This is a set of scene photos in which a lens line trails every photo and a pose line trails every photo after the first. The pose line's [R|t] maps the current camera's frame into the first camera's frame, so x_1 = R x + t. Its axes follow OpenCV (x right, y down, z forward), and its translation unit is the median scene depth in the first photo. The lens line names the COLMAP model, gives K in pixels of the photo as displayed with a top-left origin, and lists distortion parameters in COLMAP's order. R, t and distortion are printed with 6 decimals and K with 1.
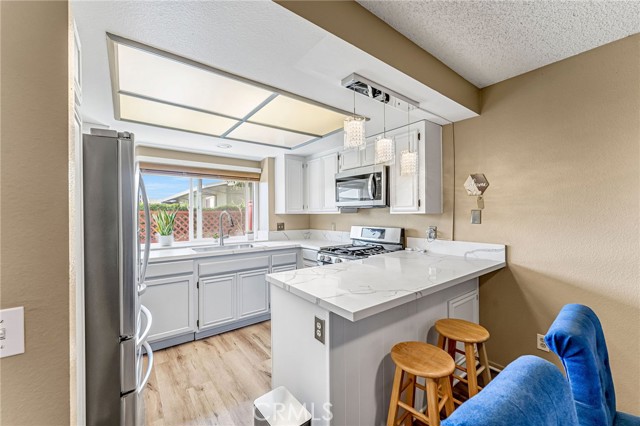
lens RADIAL K [[260.3, 0, 306.4], [0, 260.3, 215.5], [0, 0, 1]] dist [-0.000293, 0.000206]
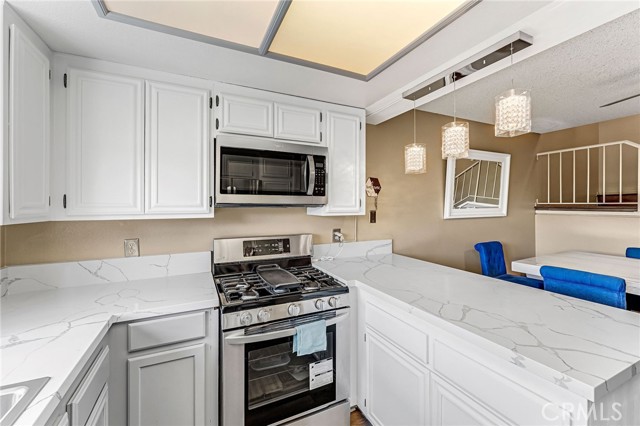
lens RADIAL K [[260.3, 0, 316.7], [0, 260.3, 207.1], [0, 0, 1]] dist [-0.000293, 0.000206]
pose [[0.175308, 0.004448, 0.984504, -0.386338], [0.013284, 0.999888, -0.006883, -0.025854], [-0.984424, 0.014285, 0.175229, 0.870179]]
